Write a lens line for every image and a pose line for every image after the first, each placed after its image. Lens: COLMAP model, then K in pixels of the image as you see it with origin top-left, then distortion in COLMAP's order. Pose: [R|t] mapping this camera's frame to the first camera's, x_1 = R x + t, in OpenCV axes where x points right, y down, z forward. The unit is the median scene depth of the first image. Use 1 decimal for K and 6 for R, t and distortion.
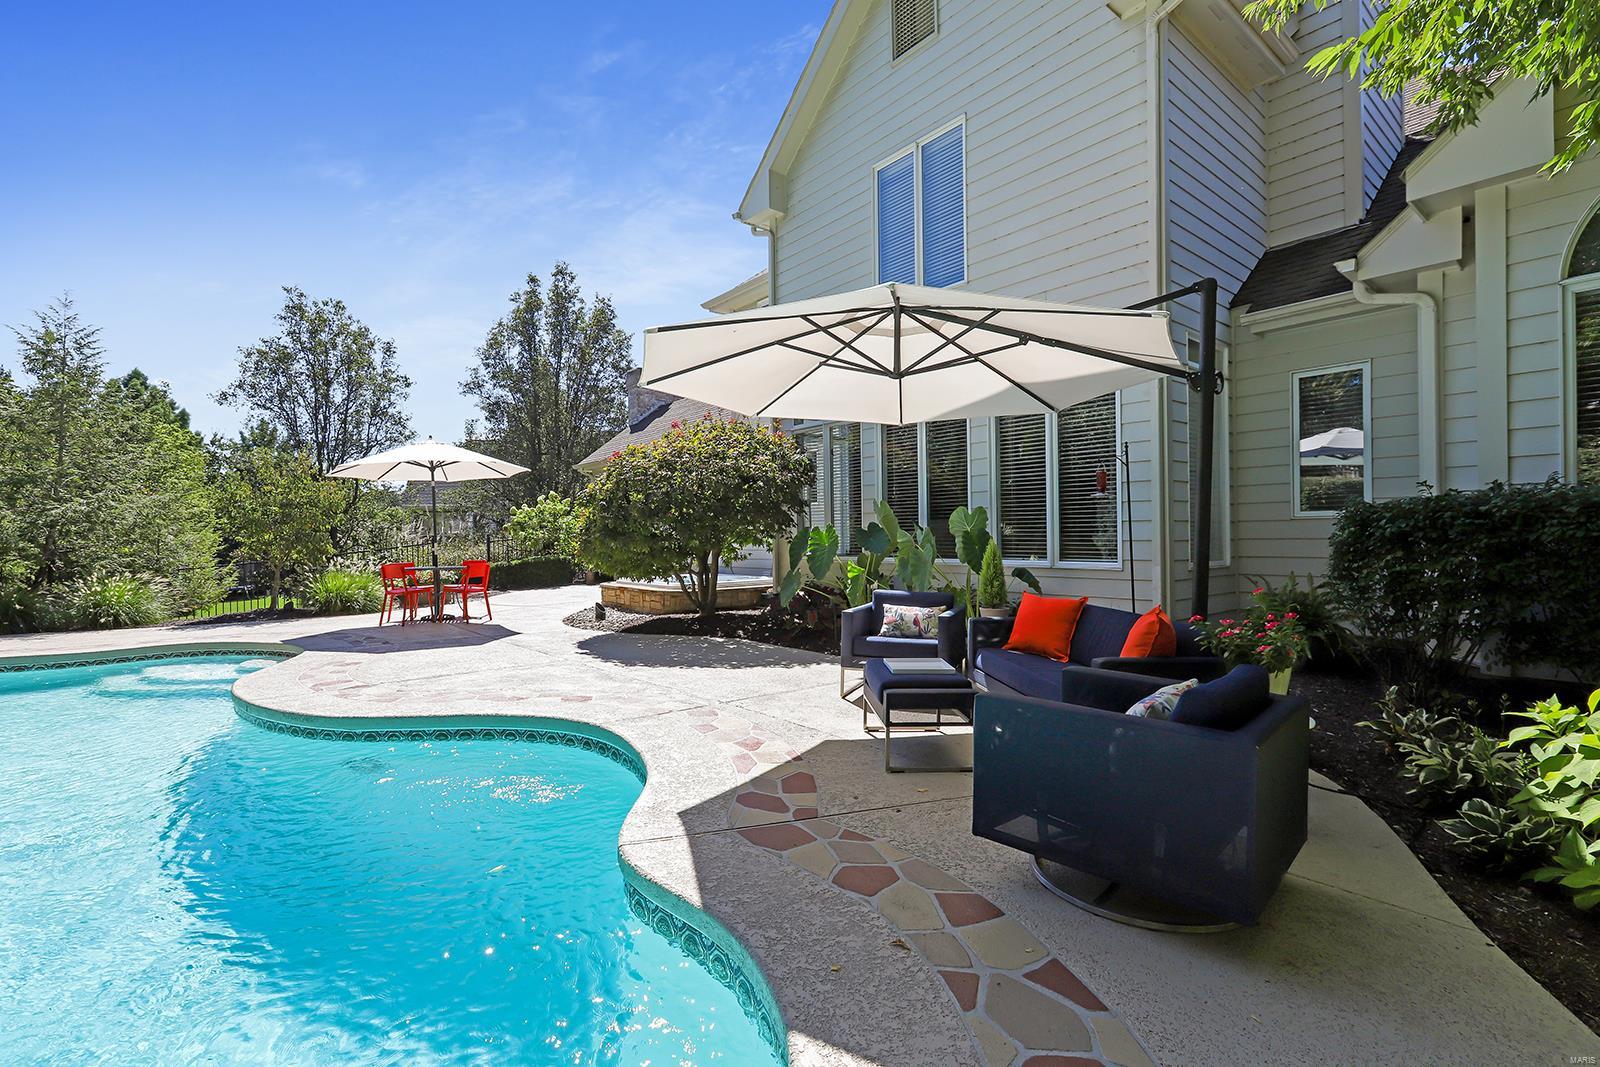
lens RADIAL K [[722.4, 0, 800.0], [0, 722.4, 533.5], [0, 0, 1]] dist [0.002066, 0.001145]
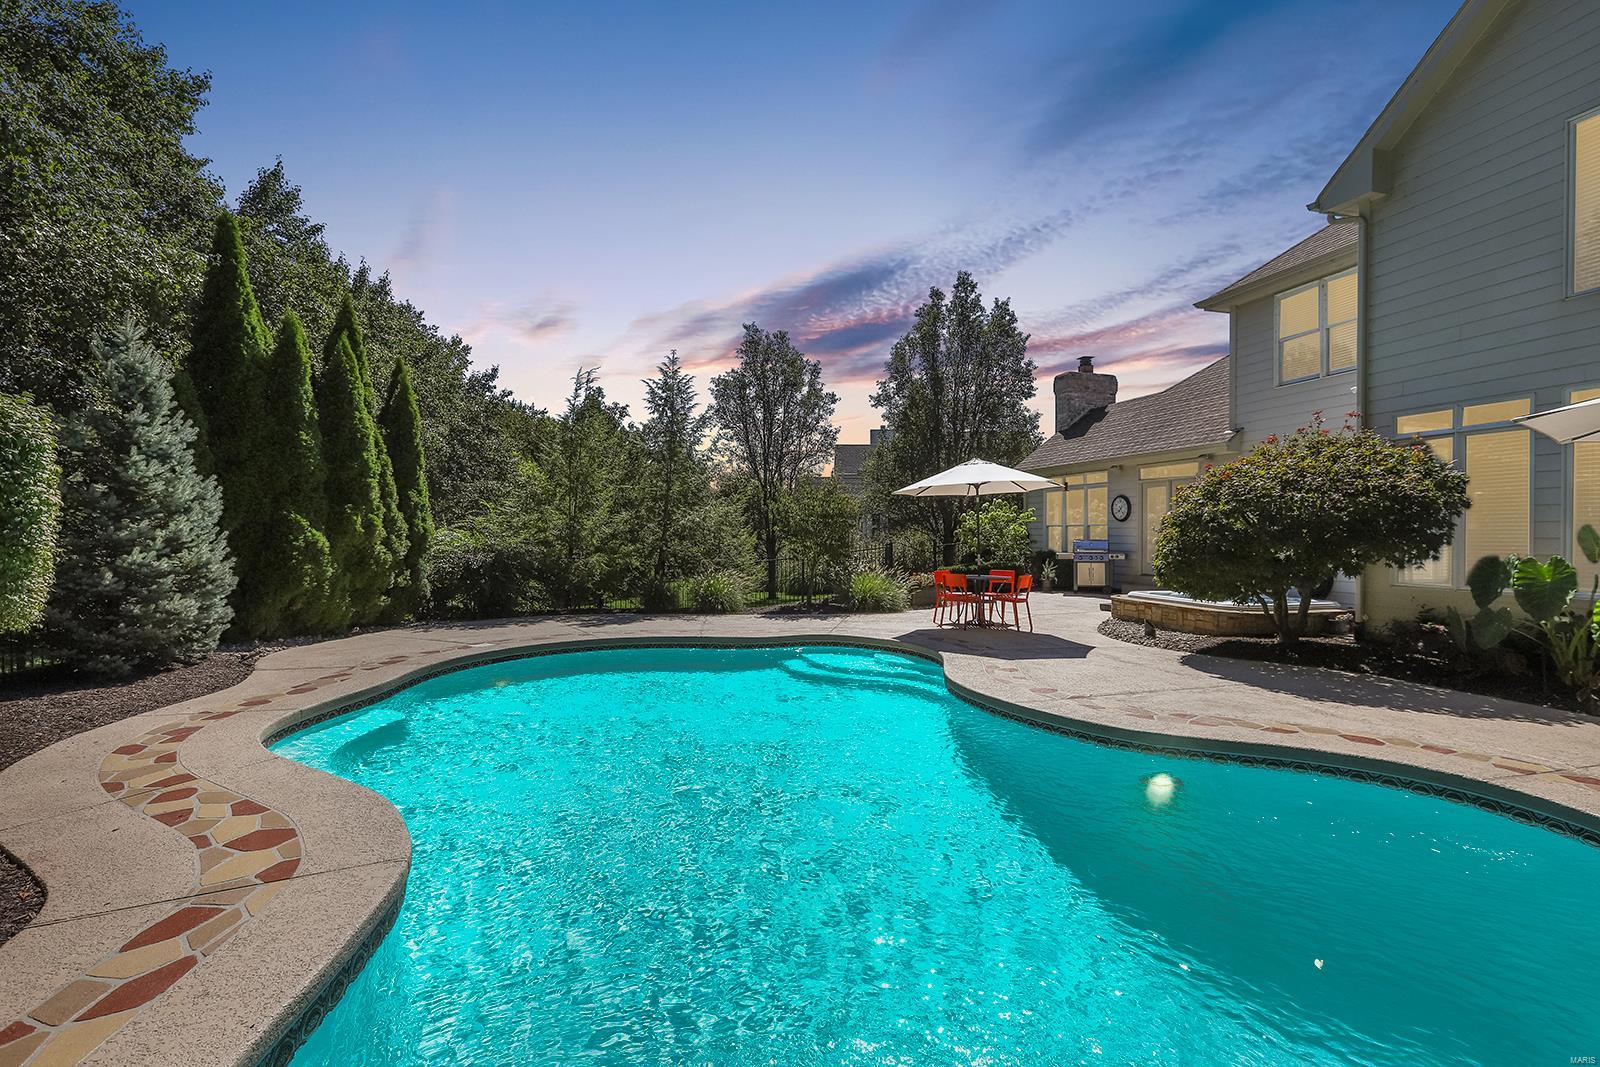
lens RADIAL K [[722.4, 0, 800.0], [0, 722.4, 533.5], [0, 0, 1]] dist [0.002066, 0.001145]
pose [[0.913020, 0.016023, -0.407601, -0.275965], [-0.013479, 0.999868, 0.009113, -0.022568], [0.407693, -0.002826, 0.913115, -0.093127]]
